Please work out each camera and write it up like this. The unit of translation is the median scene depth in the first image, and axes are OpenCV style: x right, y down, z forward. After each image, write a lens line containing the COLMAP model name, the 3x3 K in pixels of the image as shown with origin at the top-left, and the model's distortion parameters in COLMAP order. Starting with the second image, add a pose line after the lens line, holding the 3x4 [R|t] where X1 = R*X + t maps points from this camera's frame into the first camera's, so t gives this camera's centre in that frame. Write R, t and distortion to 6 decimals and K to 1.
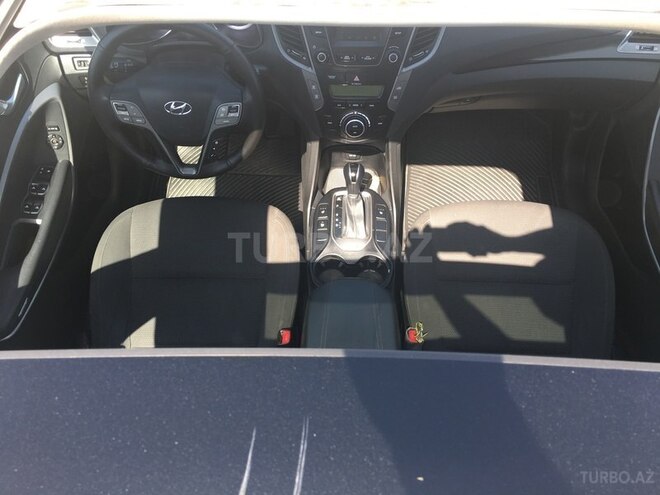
lens RADIAL K [[564.3, 0, 330.0], [0, 564.3, 247.5], [0, 0, 1]] dist [0.084638, -0.124944]
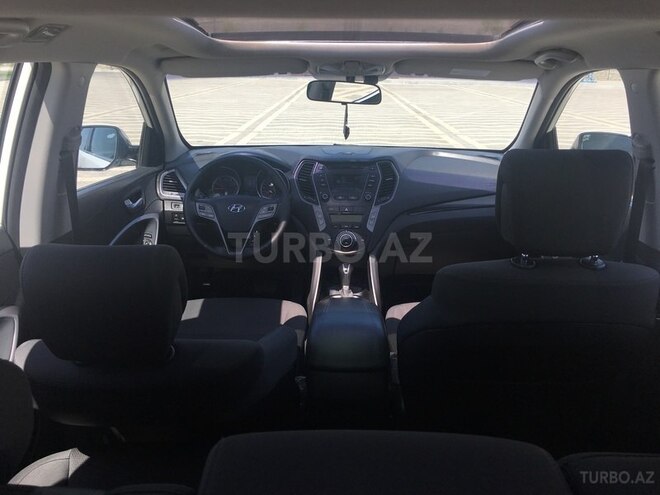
lens RADIAL K [[564.3, 0, 330.0], [0, 564.3, 247.5], [0, 0, 1]] dist [0.084638, -0.124944]
pose [[0.999460, 0.005954, 0.032320, -0.052003], [0.020344, 0.660268, -0.750755, 0.983614], [-0.025810, 0.751007, 0.659790, 0.021502]]
